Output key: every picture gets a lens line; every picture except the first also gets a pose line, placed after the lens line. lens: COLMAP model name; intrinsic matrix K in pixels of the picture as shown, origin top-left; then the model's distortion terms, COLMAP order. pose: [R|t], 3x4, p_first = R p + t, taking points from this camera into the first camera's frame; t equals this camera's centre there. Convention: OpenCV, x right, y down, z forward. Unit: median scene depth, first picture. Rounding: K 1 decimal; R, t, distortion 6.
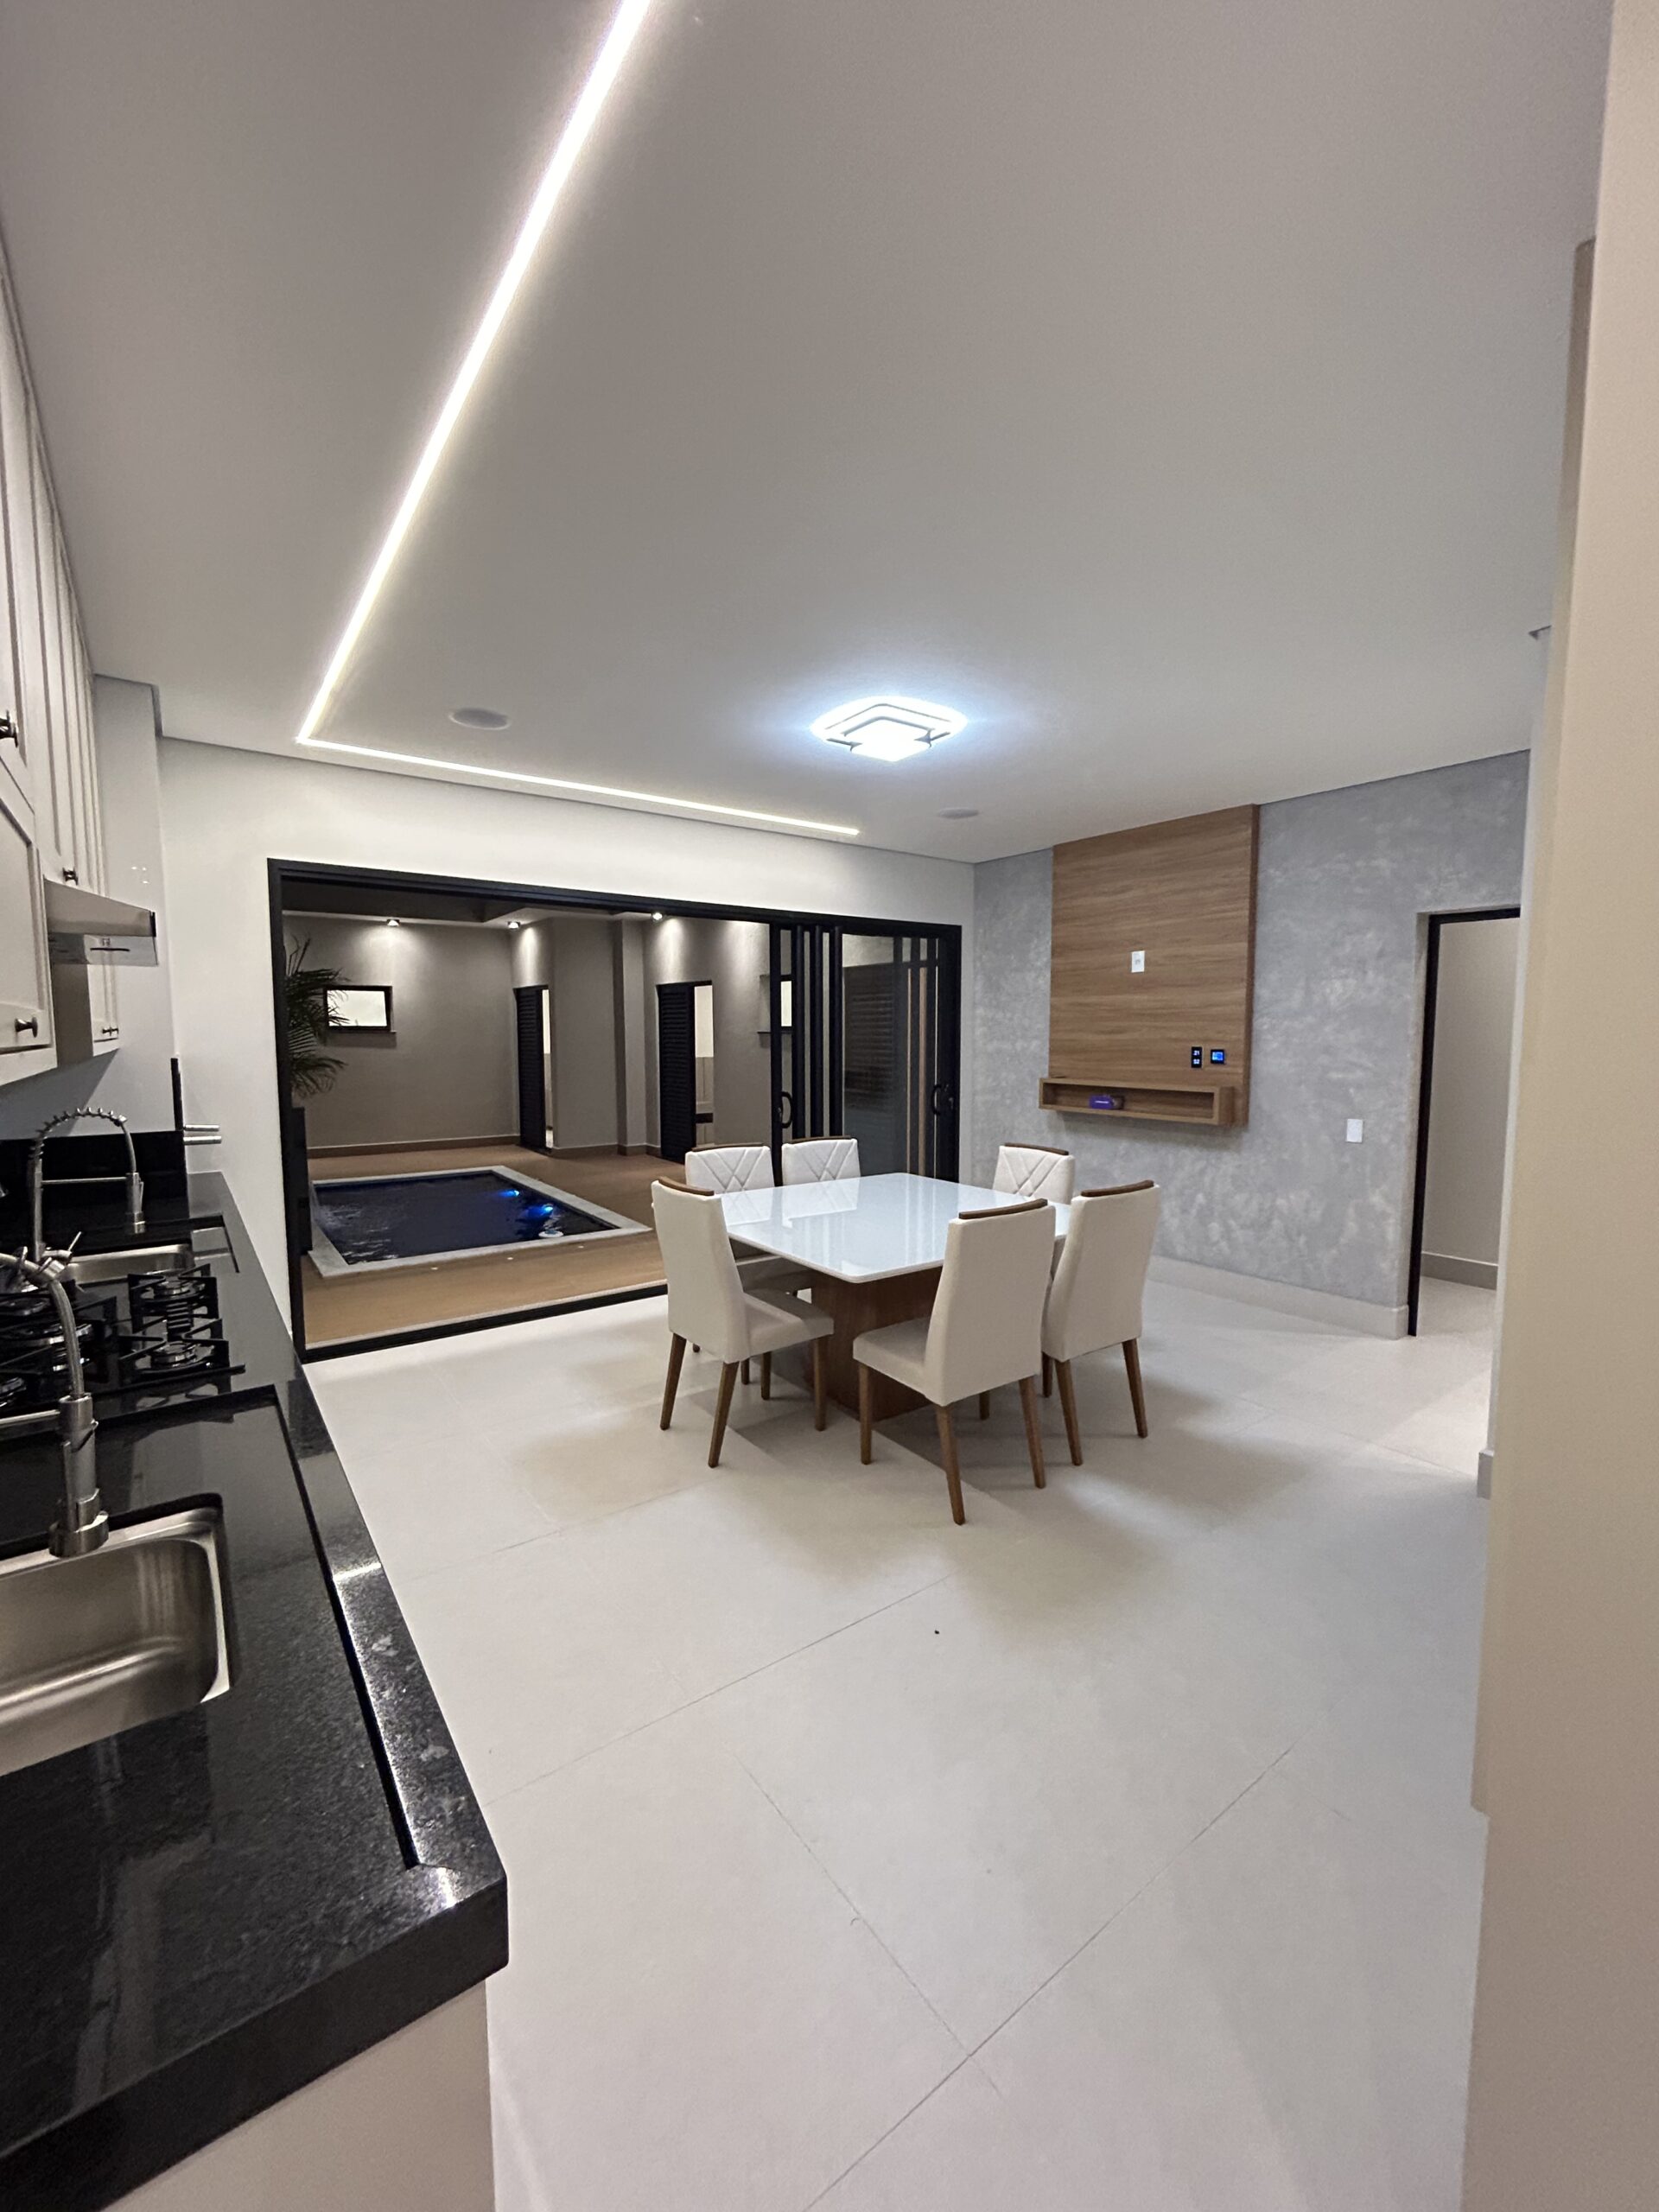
lens RADIAL K [[893.8, 0, 828.4], [0, 893.8, 1116.8], [0, 0, 1]] dist [0.002578, -0.000494]
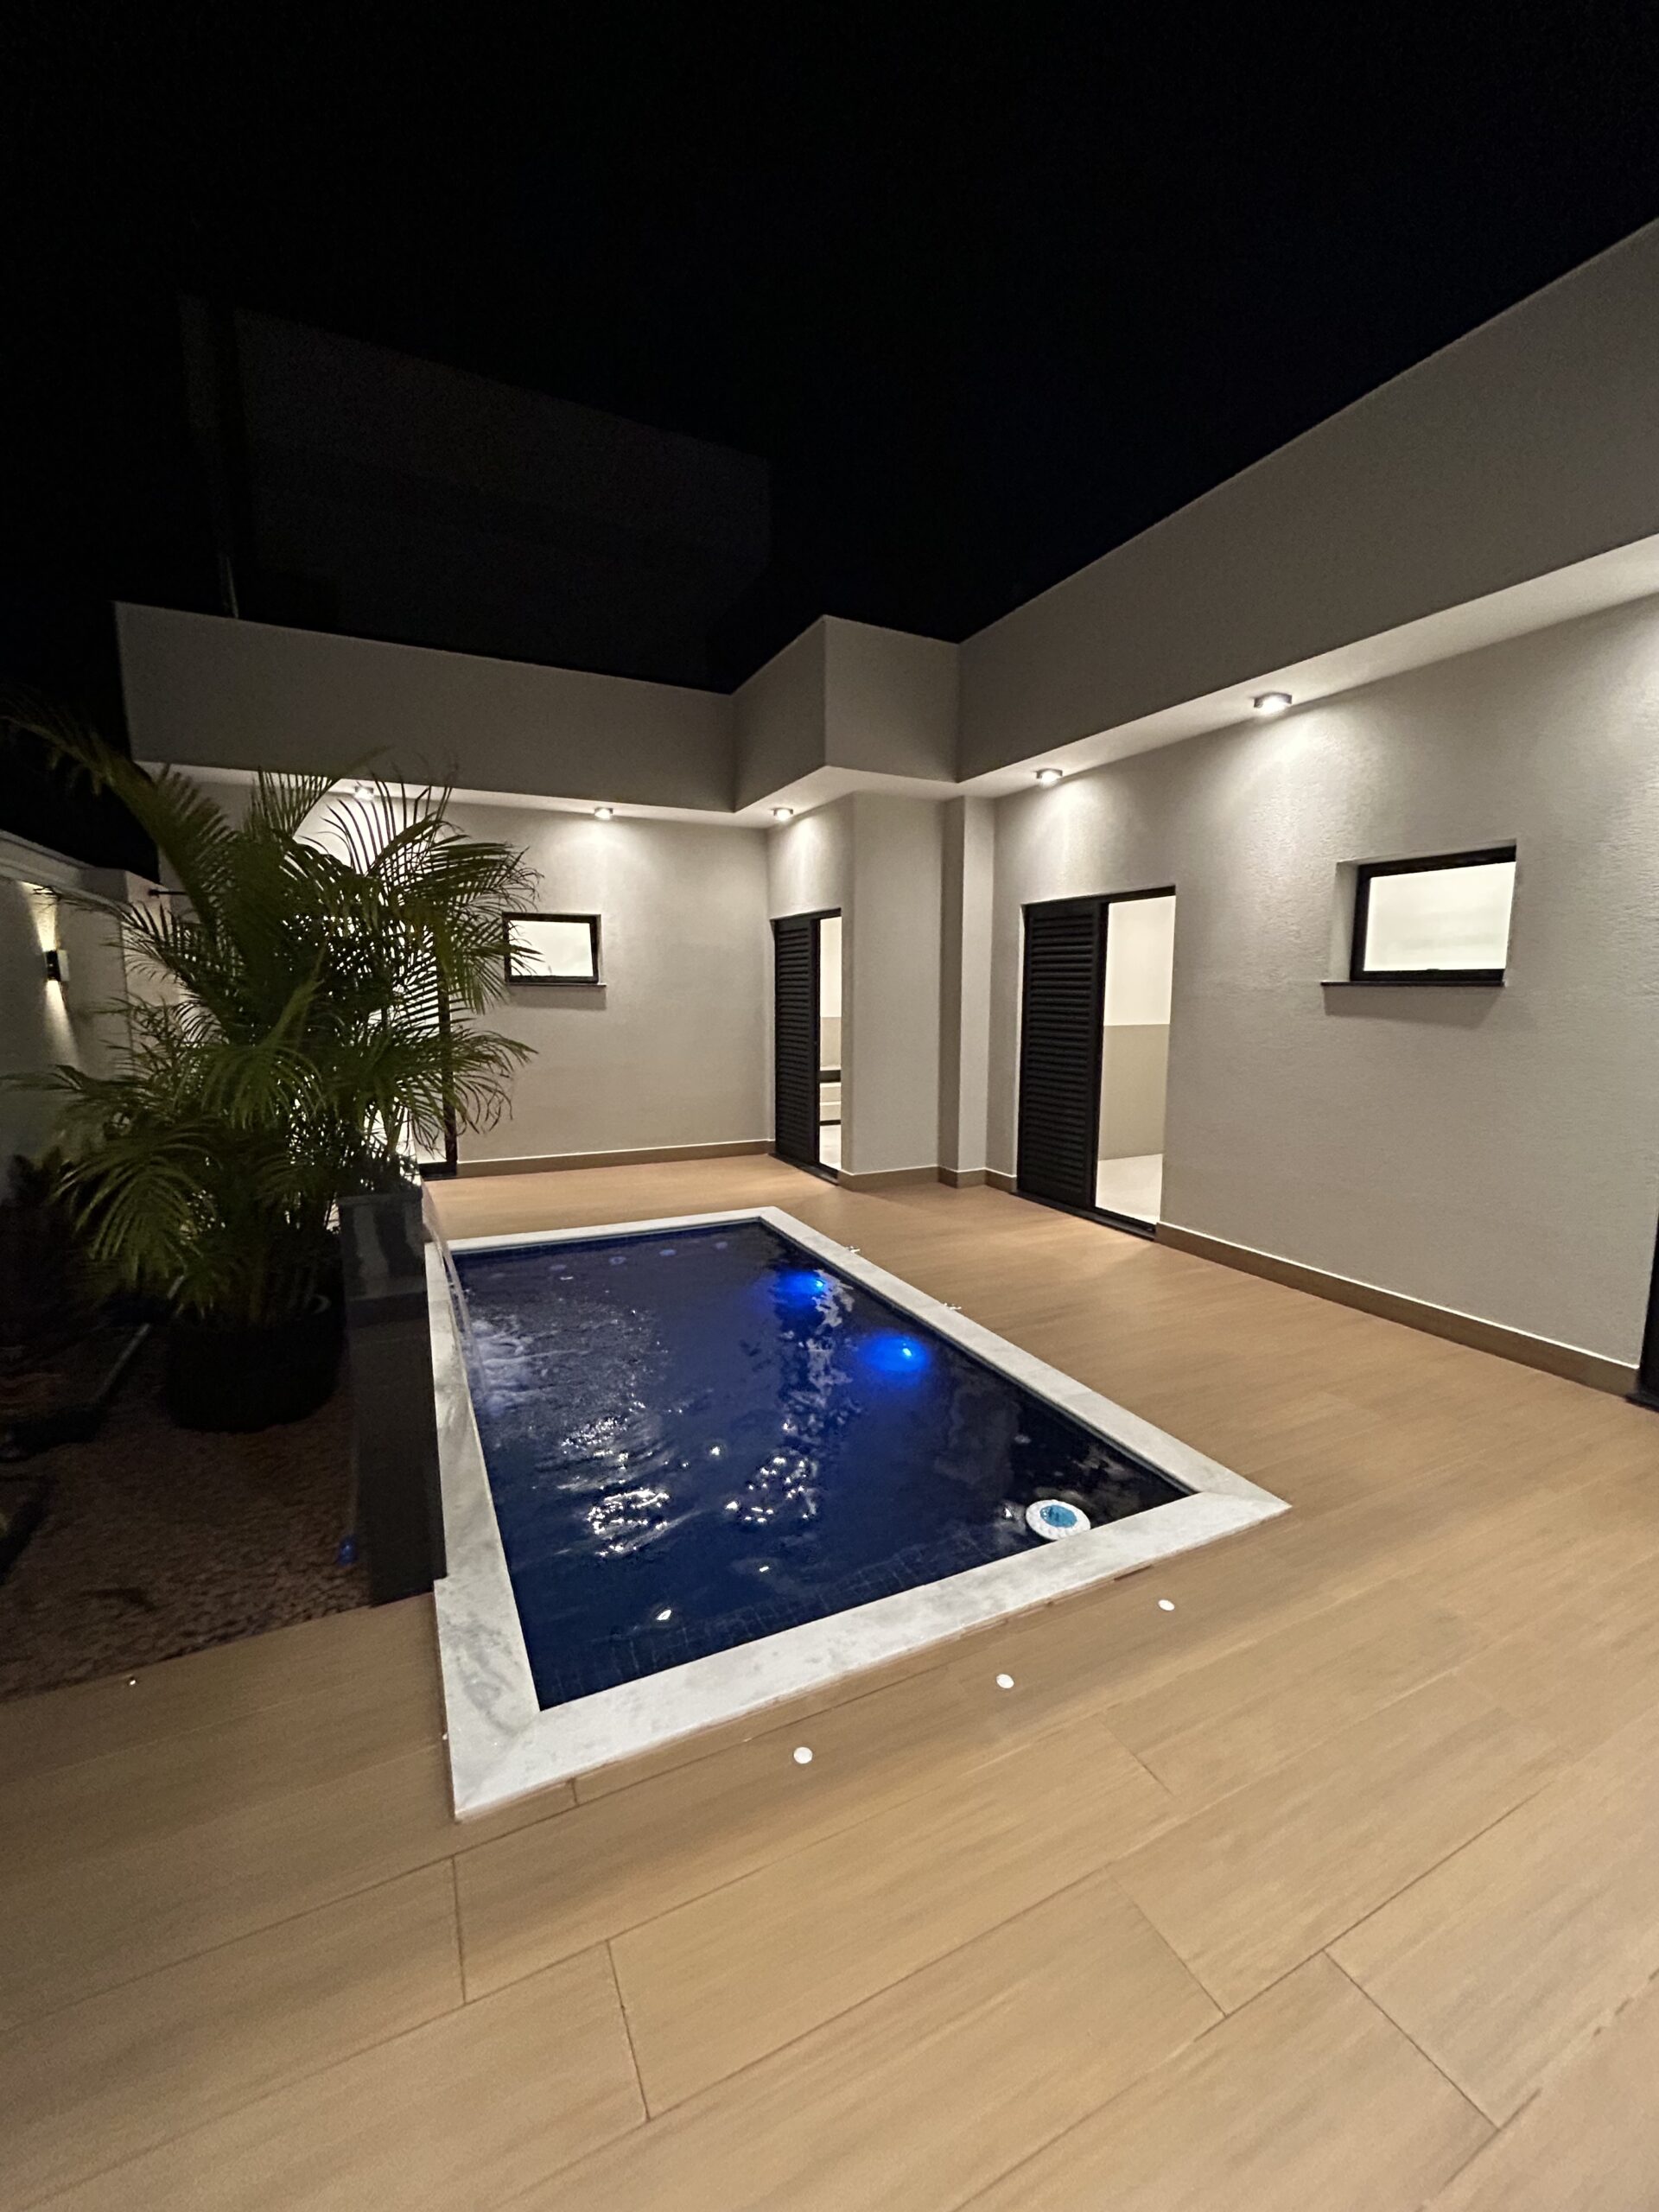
lens RADIAL K [[893.8, 0, 823.9], [0, 893.8, 1108.1], [0, 0, 1]] dist [0.002578, -0.000494]
pose [[0.984030, 0.023778, -0.176407, -0.329679], [-0.017236, 0.999109, 0.038526, -0.052045], [0.177166, -0.034870, 0.983563, 0.601319]]
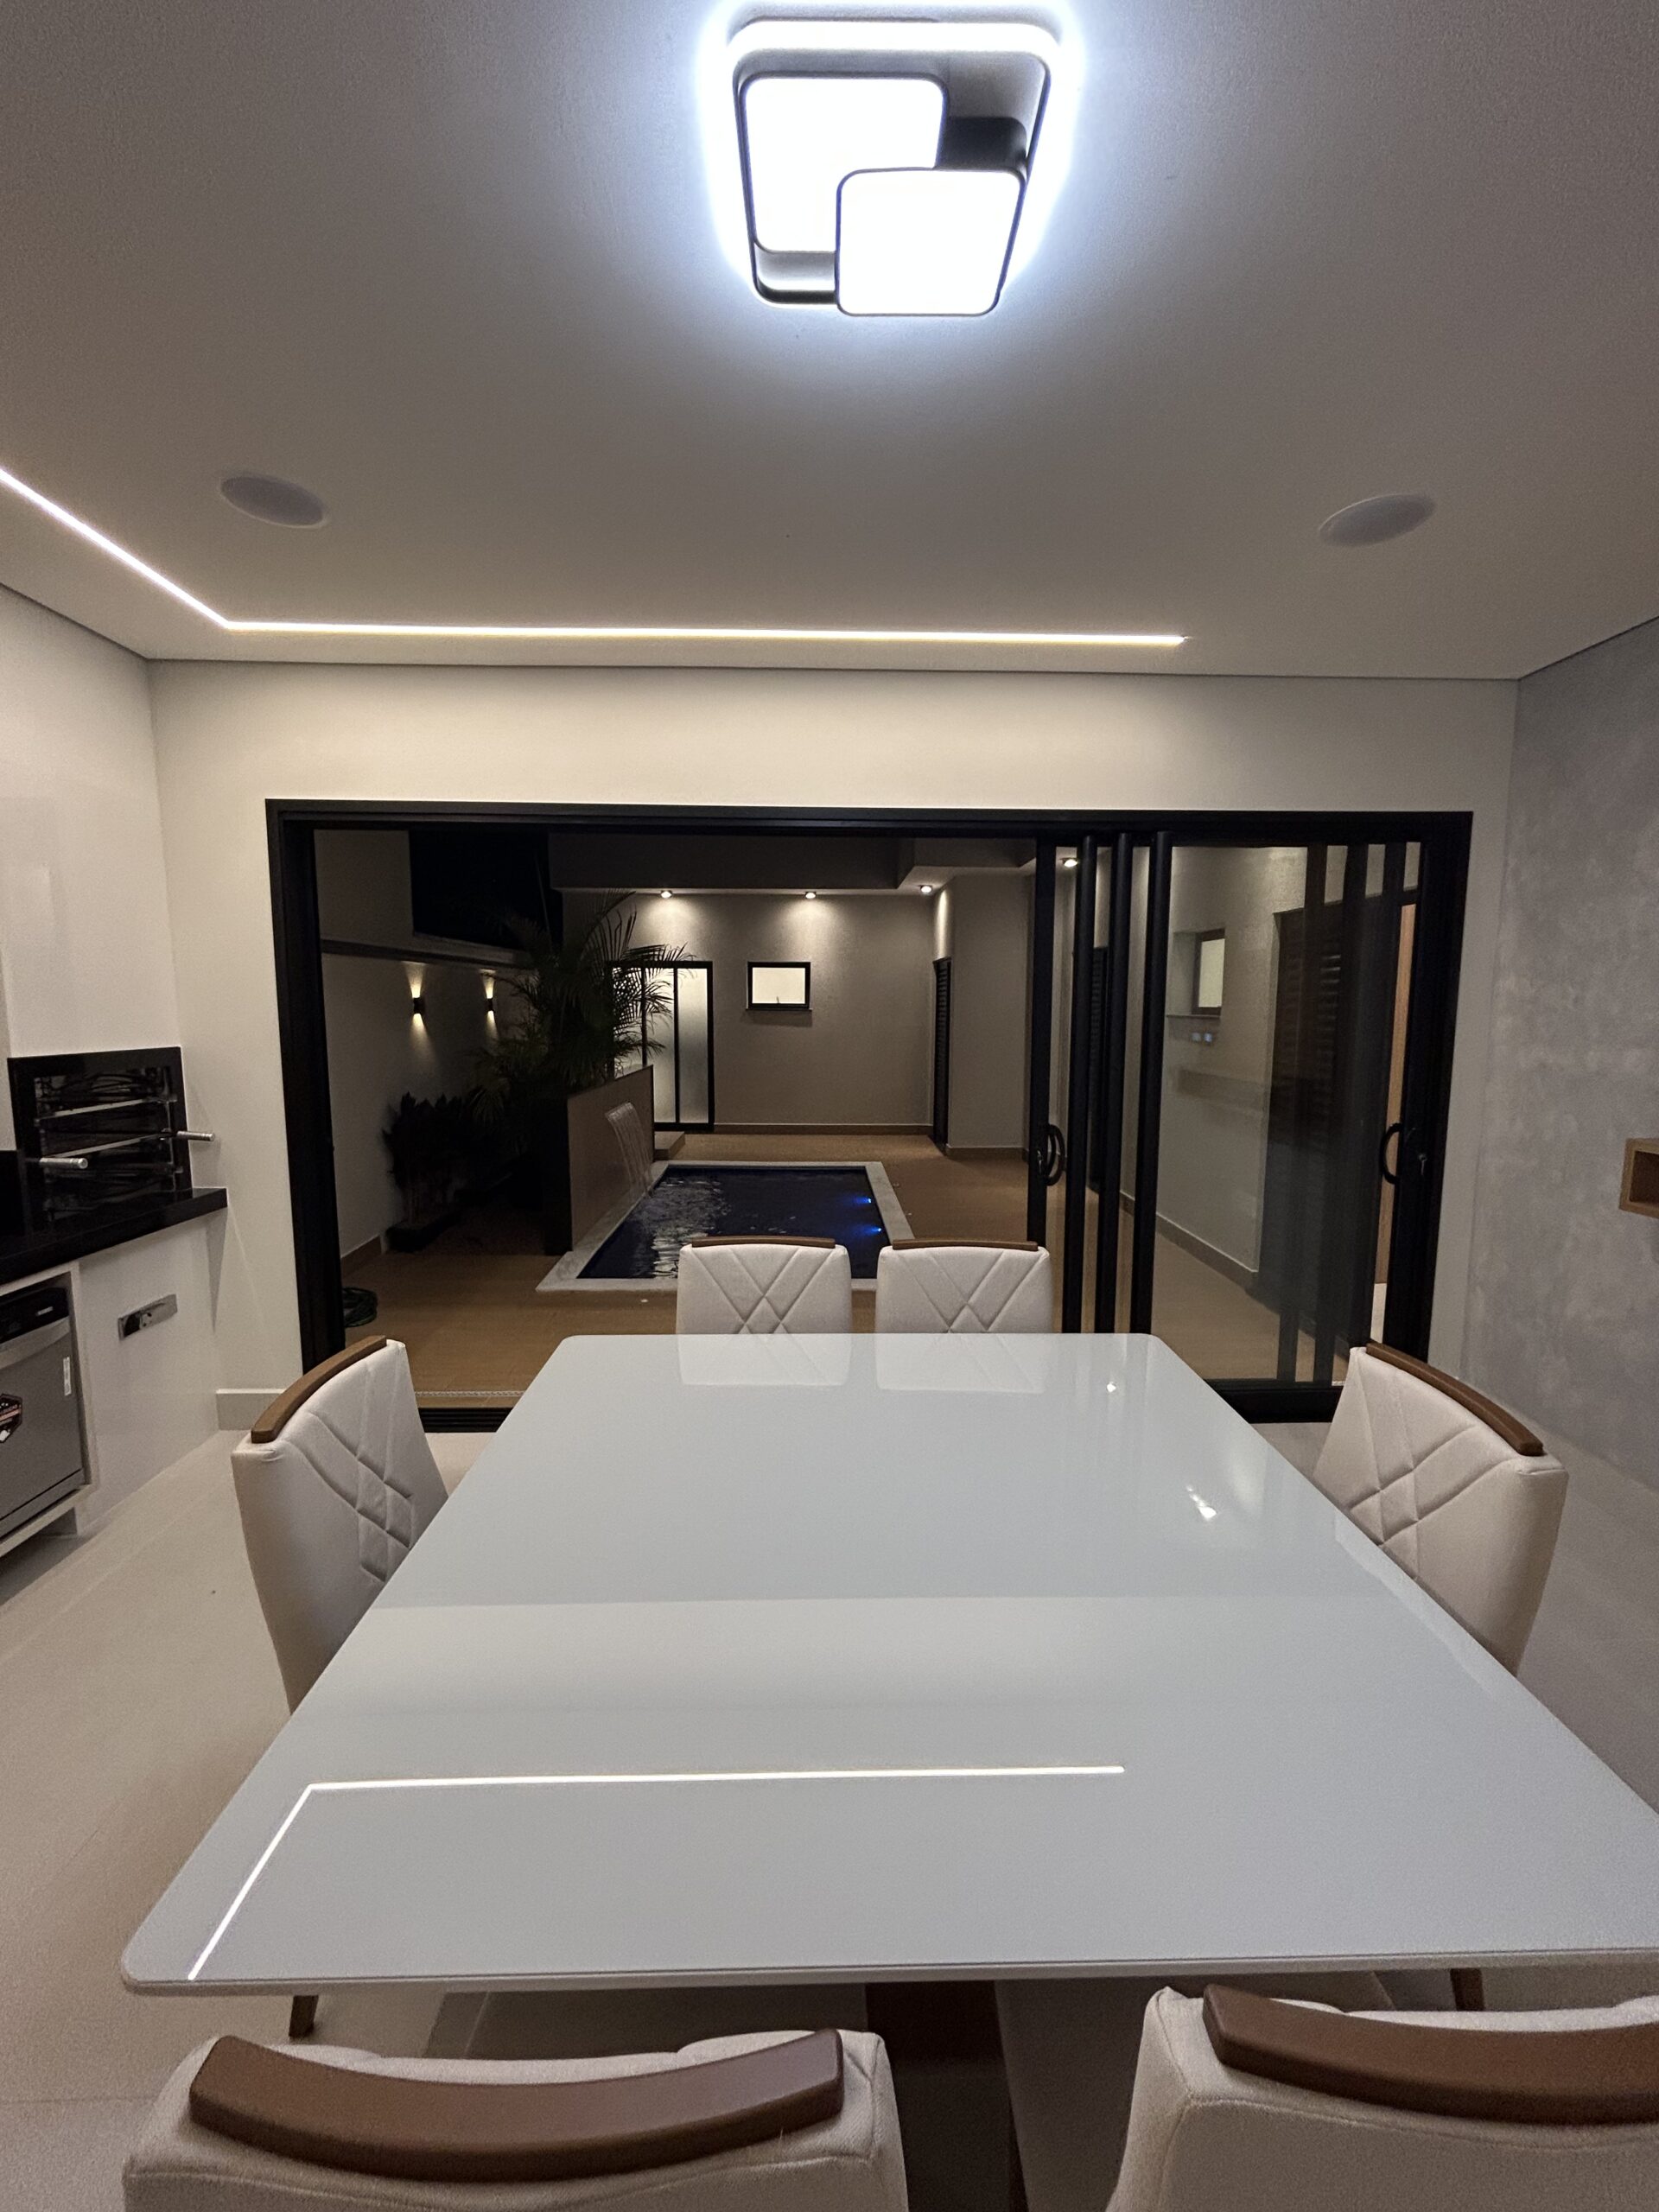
lens RADIAL K [[893.8, 0, 832.6], [0, 893.8, 1109.1], [0, 0, 1]] dist [0.002578, -0.000494]
pose [[0.821941, 0.069770, -0.565283, 0.134429], [-0.058057, 0.997563, 0.038706, -0.042615], [0.566605, 0.001004, 0.823989, 0.349921]]
